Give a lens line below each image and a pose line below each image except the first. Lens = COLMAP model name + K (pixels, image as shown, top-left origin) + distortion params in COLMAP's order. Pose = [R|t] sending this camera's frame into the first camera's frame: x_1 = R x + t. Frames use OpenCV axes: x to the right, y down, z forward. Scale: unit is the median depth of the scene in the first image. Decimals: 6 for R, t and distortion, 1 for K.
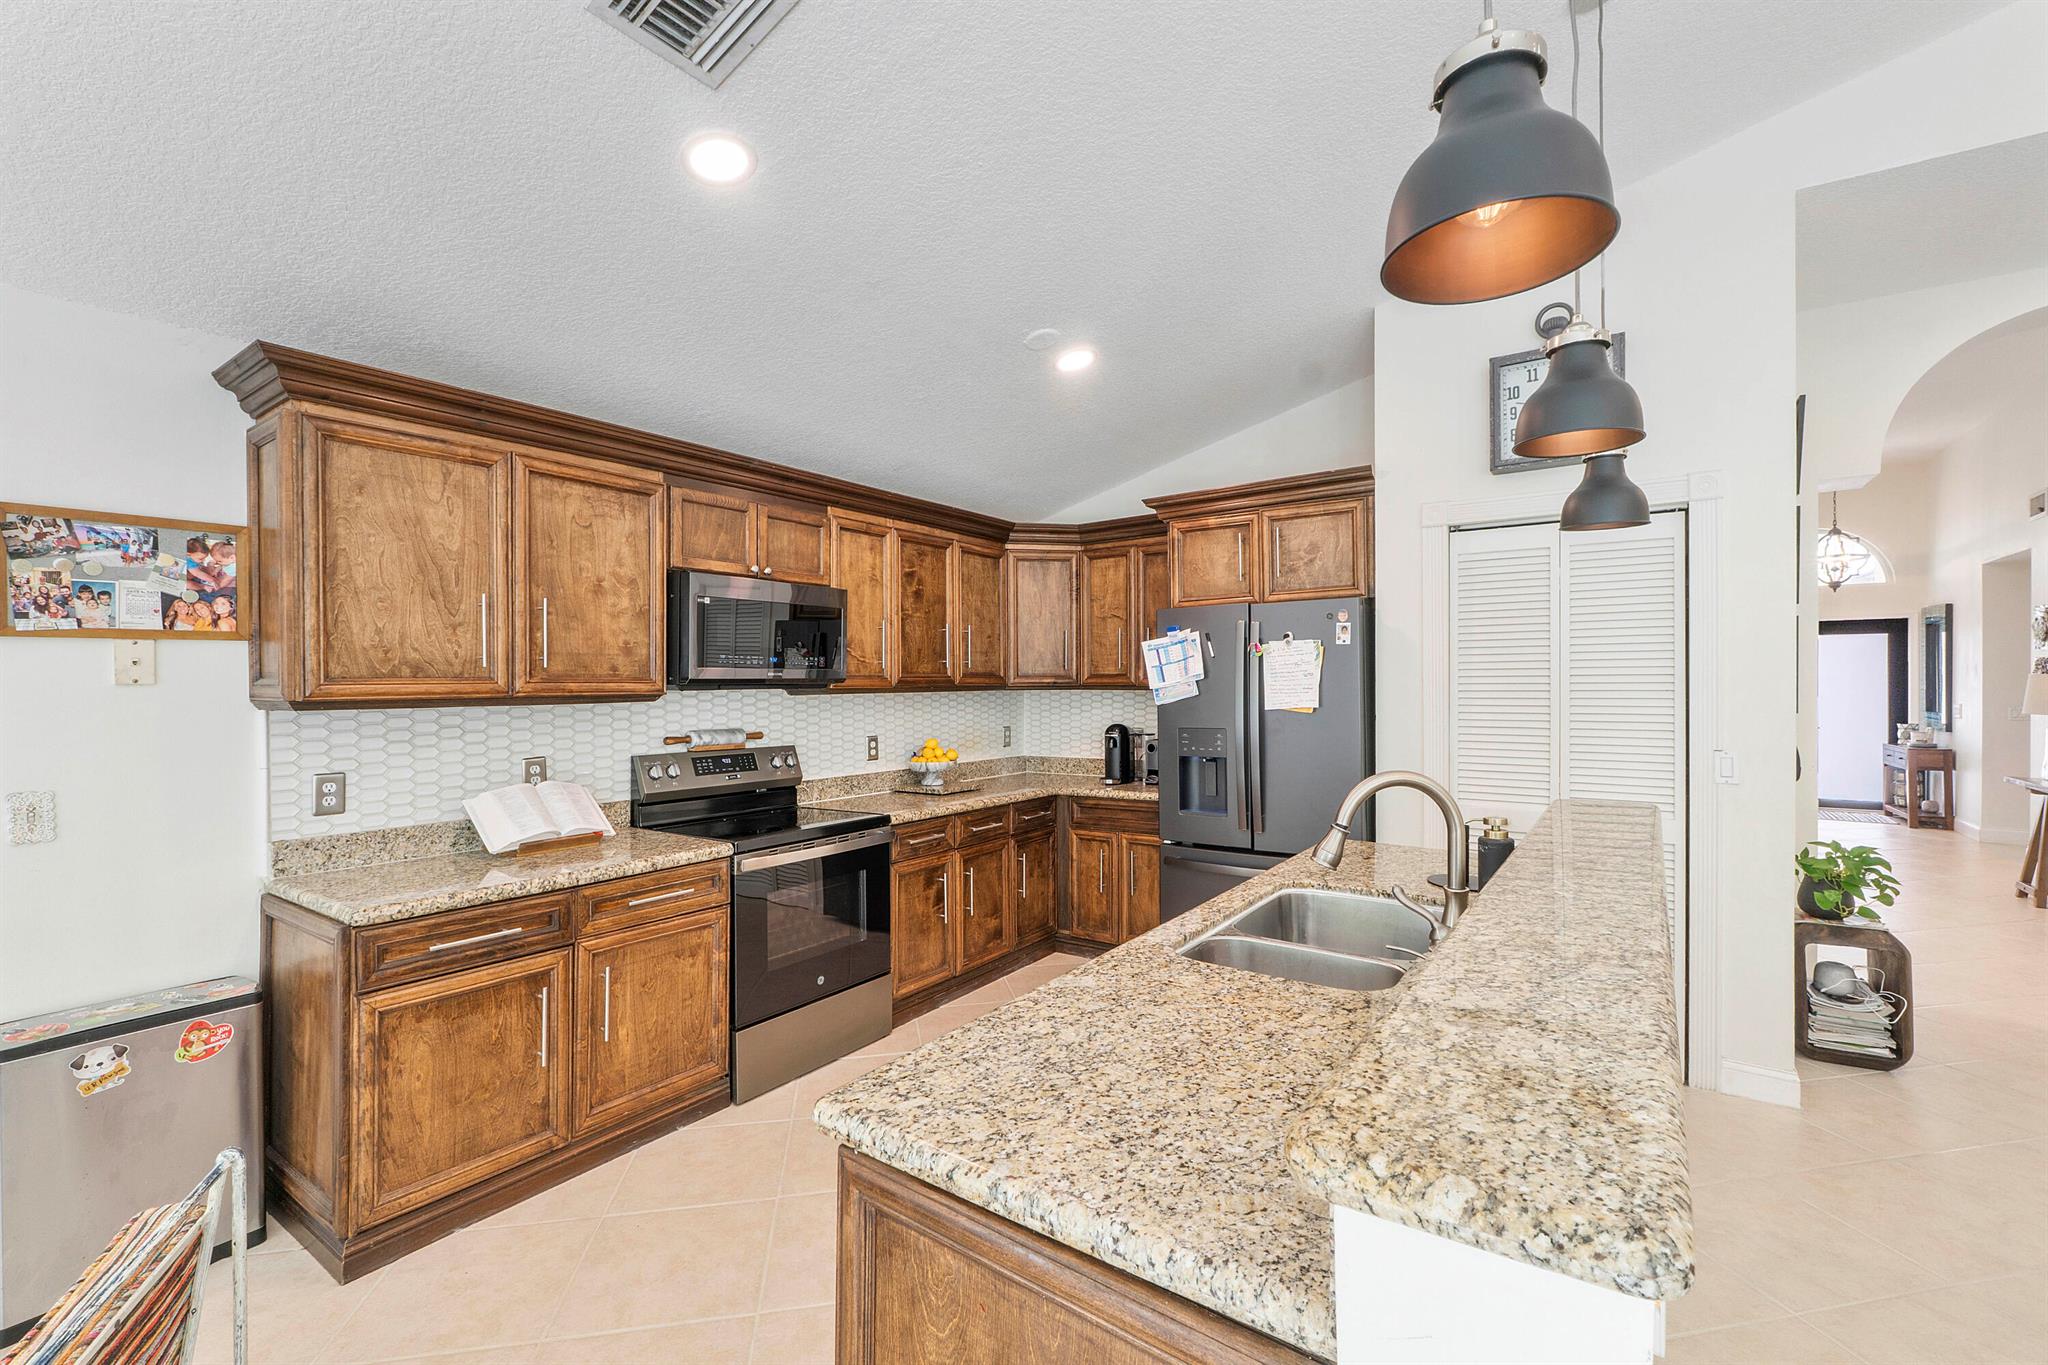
lens RADIAL K [[868.8, 0, 1026.0], [0, 868.8, 684.1], [0, 0, 1]] dist [-0.008225, -0.000417]
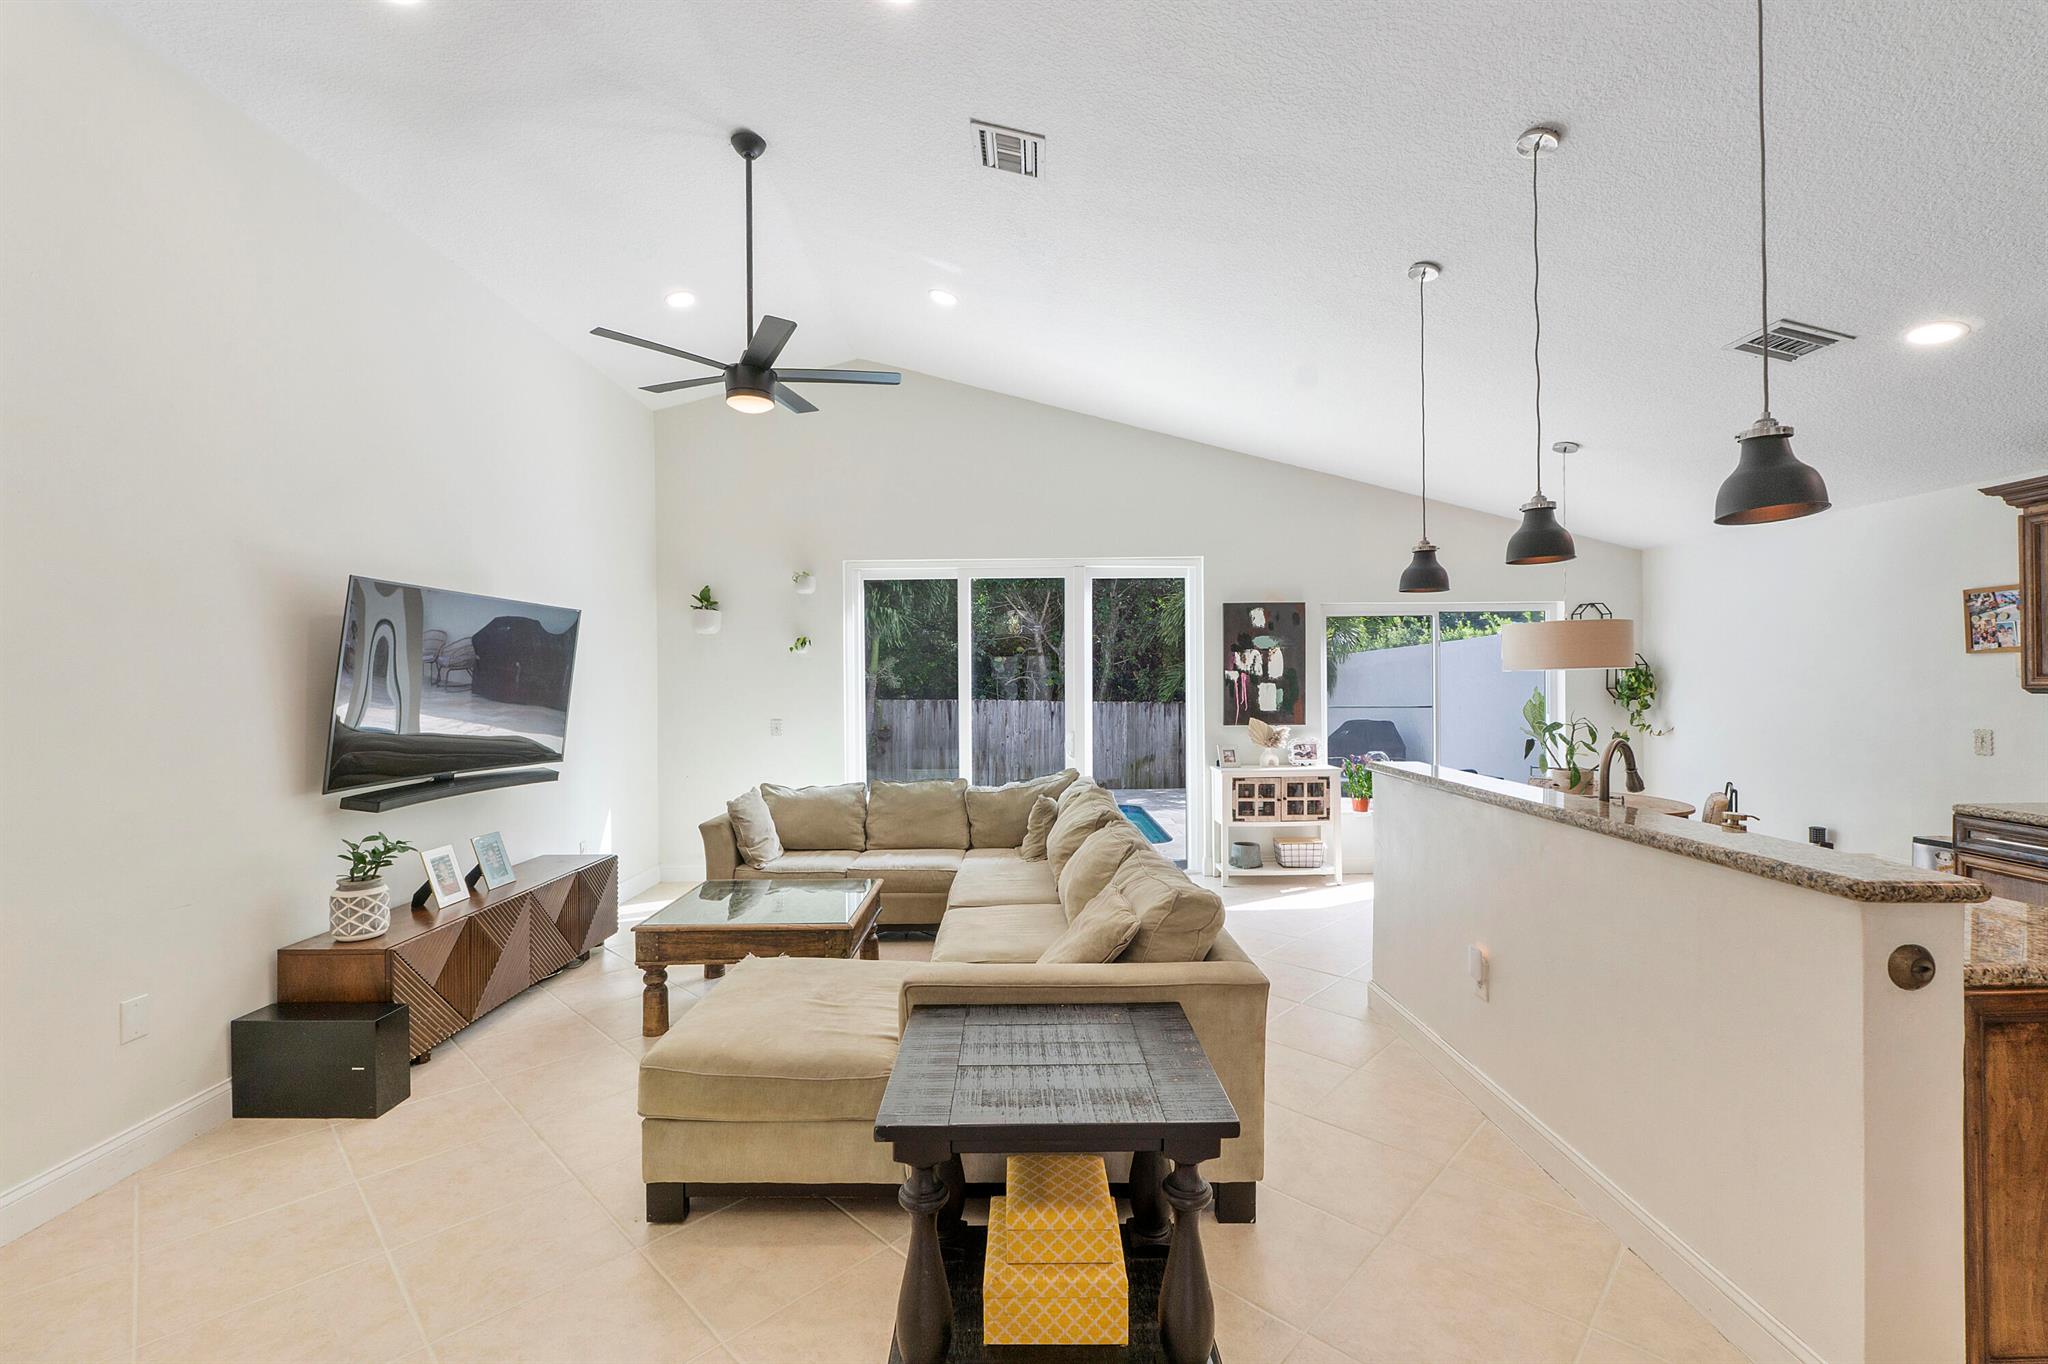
lens RADIAL K [[862.3, 0, 1026.2], [0, 862.3, 678.7], [0, 0, 1]] dist [-0.008194, -0.000042]
pose [[-0.811675, 0.012803, -0.583969, 1.060283], [0.012443, 0.999912, 0.004626, -0.018405], [0.583977, -0.003512, -0.811762, 0.755103]]
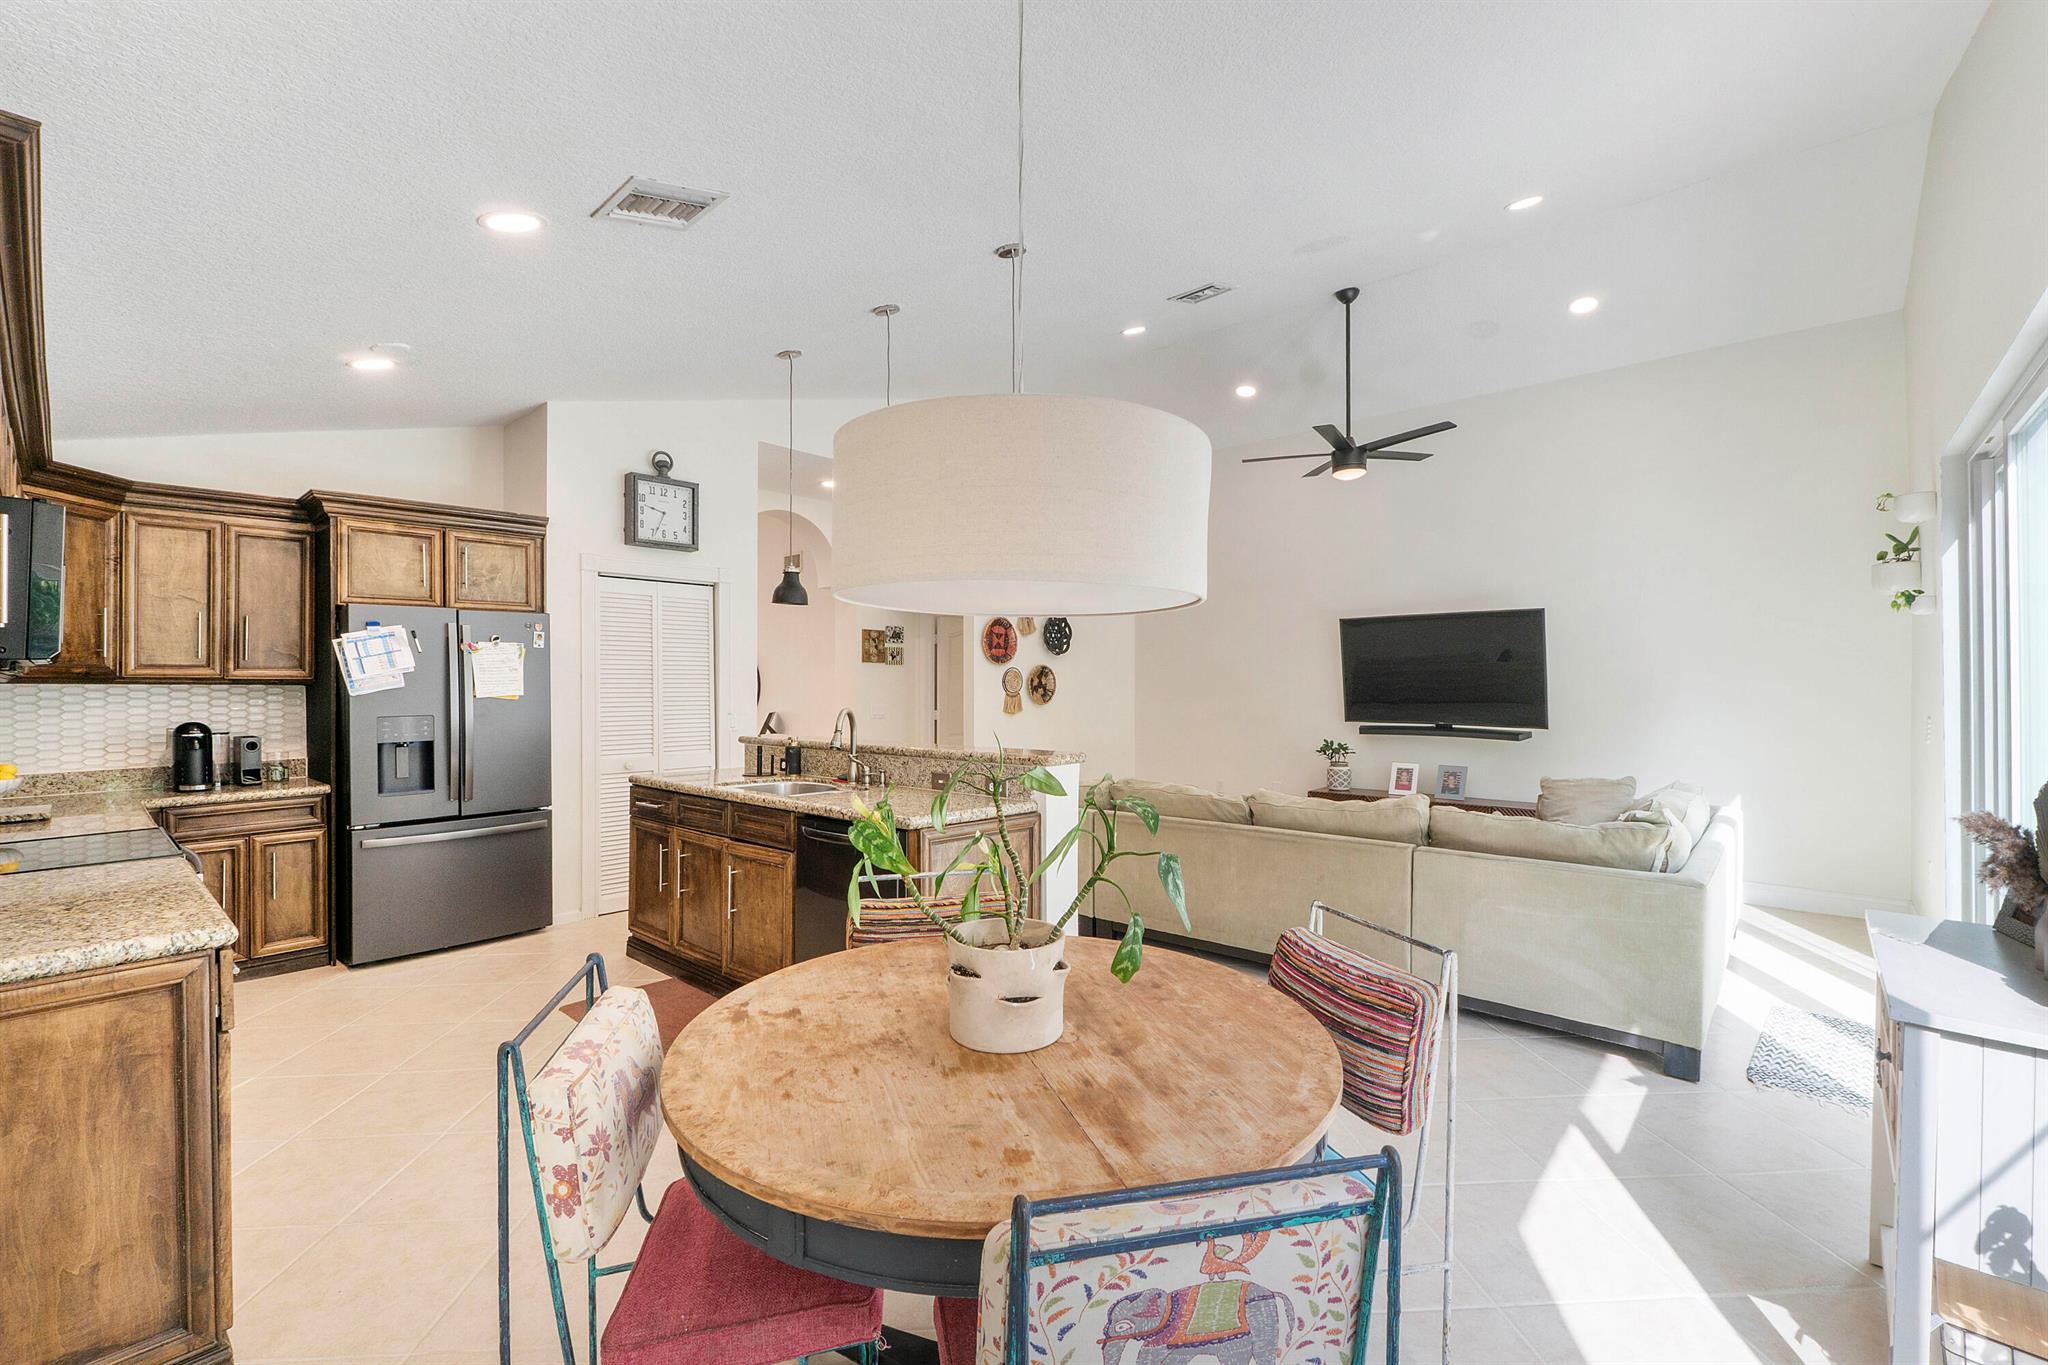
lens RADIAL K [[868.9, 0, 1028.3], [0, 868.9, 680.6], [0, 0, 1]] dist [-0.006974, -0.001354]
pose [[0.115143, 0.013207, 0.993261, -0.857998], [0.004298, 0.999896, -0.013794, 0.026078], [-0.993340, 0.005858, 0.115074, 0.093092]]
